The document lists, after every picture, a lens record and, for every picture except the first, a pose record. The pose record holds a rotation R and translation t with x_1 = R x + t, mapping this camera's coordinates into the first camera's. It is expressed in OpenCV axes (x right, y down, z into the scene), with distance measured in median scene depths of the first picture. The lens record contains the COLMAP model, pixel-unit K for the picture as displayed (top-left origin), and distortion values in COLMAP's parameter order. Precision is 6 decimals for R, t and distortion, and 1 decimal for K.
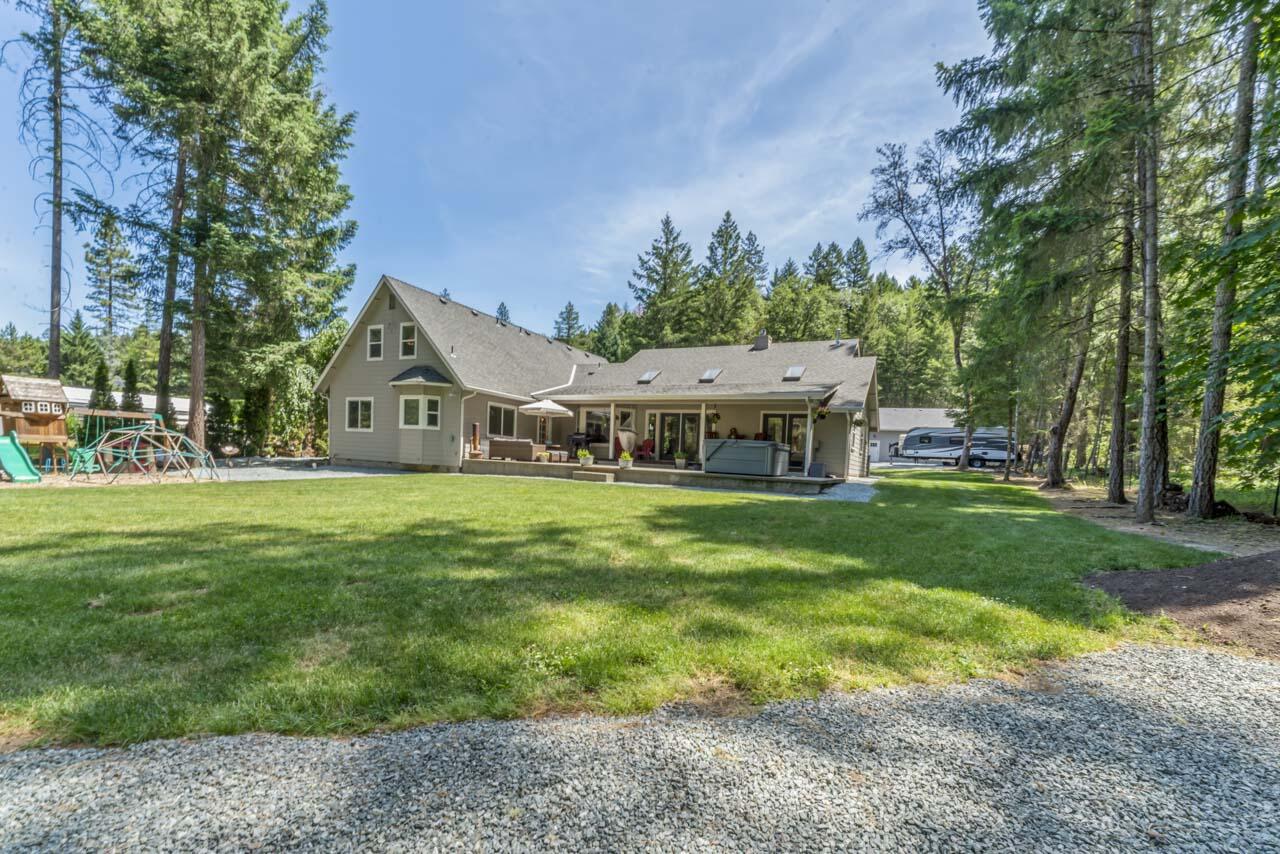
lens RADIAL K [[509.5, 0, 636.2], [0, 509.5, 422.3], [0, 0, 1]] dist [-0.000519, 0.000302]
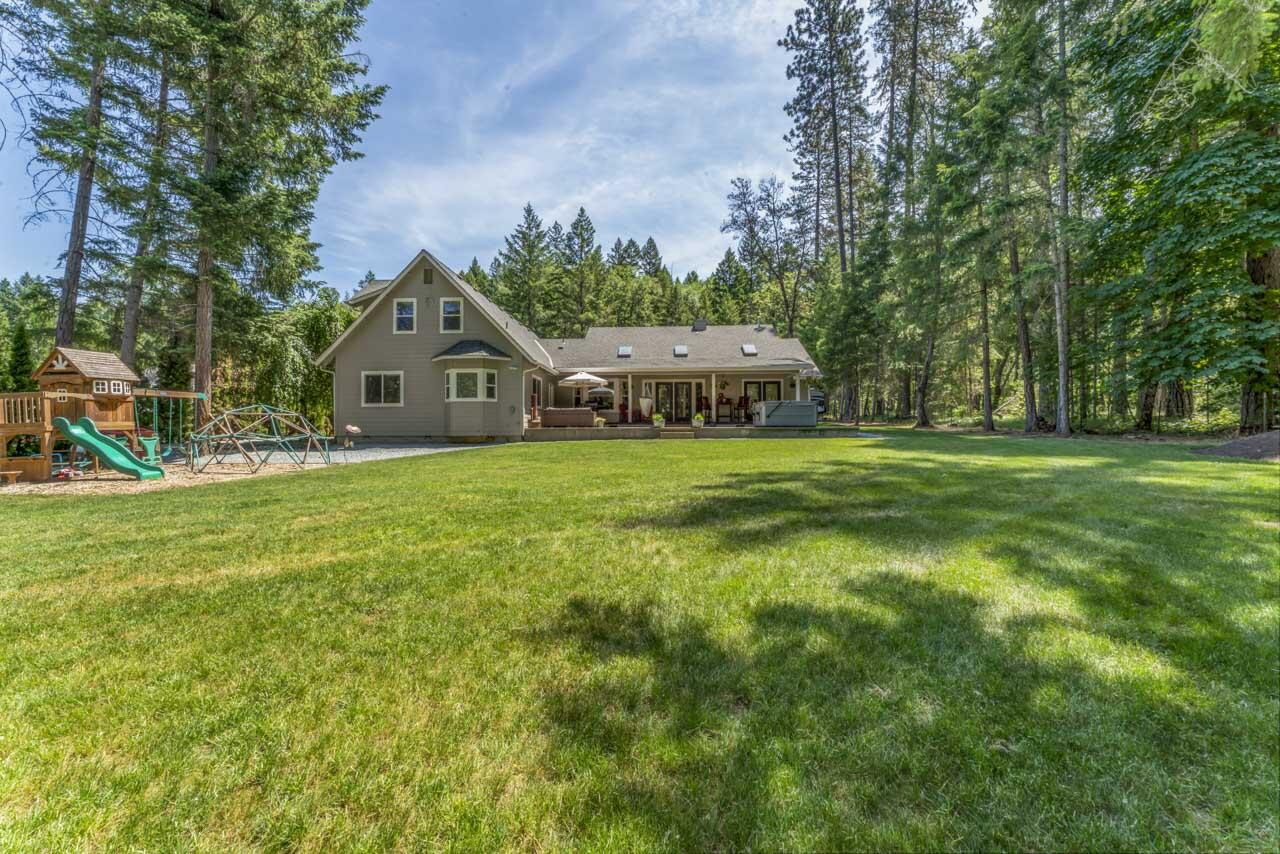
lens RADIAL K [[487.4, 0, 581.5], [0, 487.4, 360.3], [0, 0, 1]] dist [0.000420, 0.000096]
pose [[0.927641, 0.000333, 0.373472, -0.507263], [0.024022, 0.997876, -0.060554, -0.004413], [-0.372699, 0.065144, 0.925663, 0.004819]]
